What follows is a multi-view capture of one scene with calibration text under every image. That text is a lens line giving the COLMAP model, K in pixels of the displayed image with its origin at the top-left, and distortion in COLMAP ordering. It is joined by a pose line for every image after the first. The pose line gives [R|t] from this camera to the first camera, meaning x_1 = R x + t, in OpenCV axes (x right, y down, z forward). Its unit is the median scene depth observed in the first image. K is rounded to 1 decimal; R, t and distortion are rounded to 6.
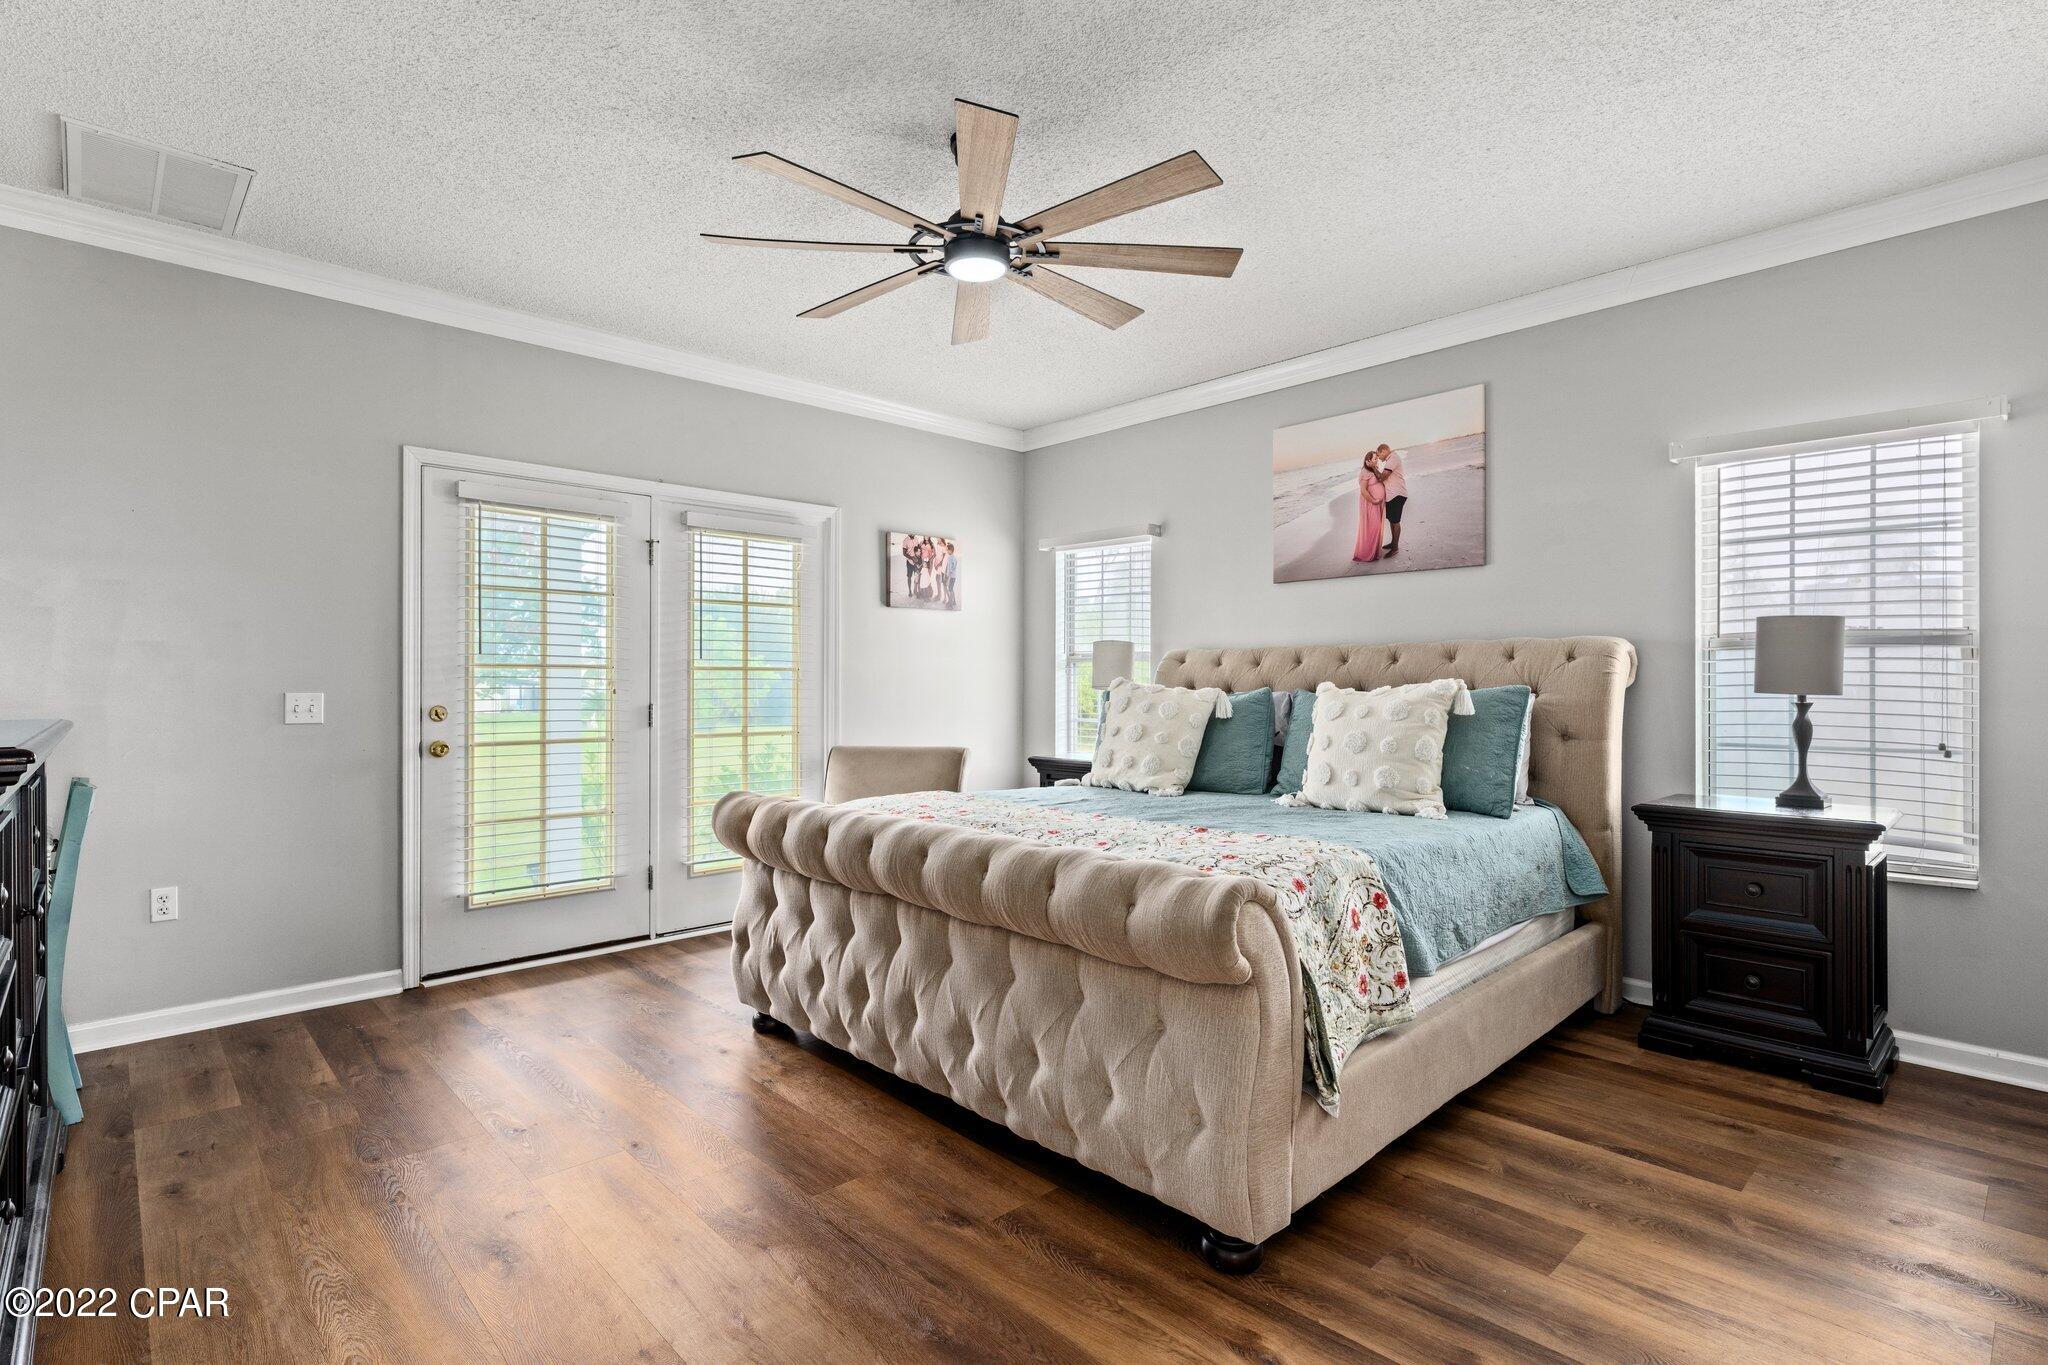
lens RADIAL K [[968.8, 0, 1028.1], [0, 968.8, 668.4], [0, 0, 1]] dist [0.001746, -0.000031]
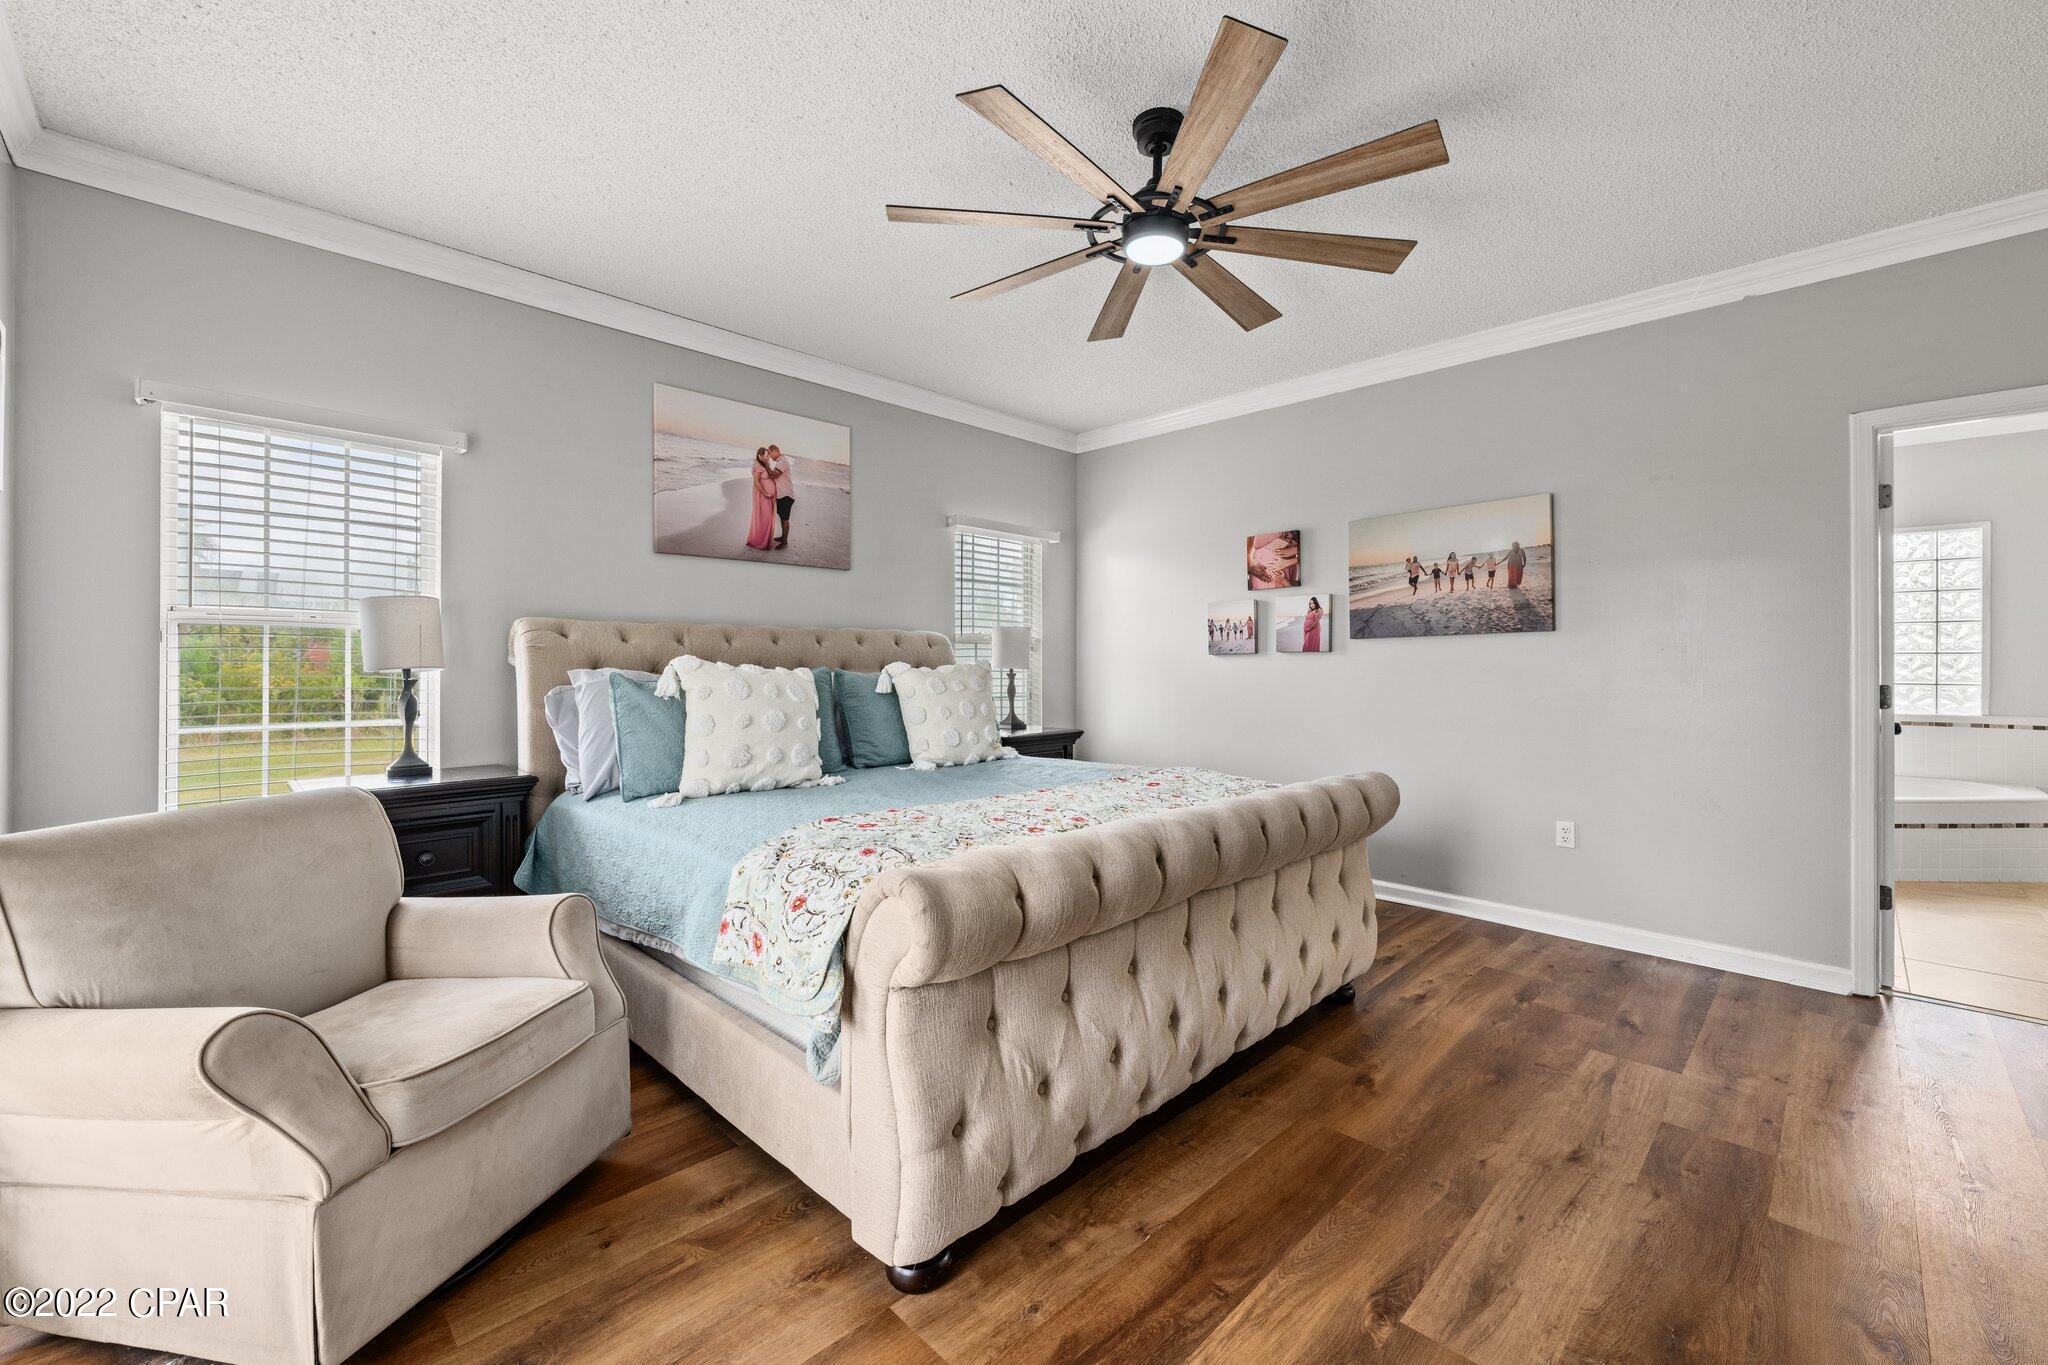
lens RADIAL K [[809.9, 0, 1018.6], [0, 809.9, 672.0], [0, 0, 1]] dist [-0.000288, -0.000007]
pose [[0.000823, -0.000483, 1.000000, -0.574192], [-0.008551, 0.999963, 0.000490, 0.023859], [-0.999963, -0.008552, 0.000819, 0.748676]]
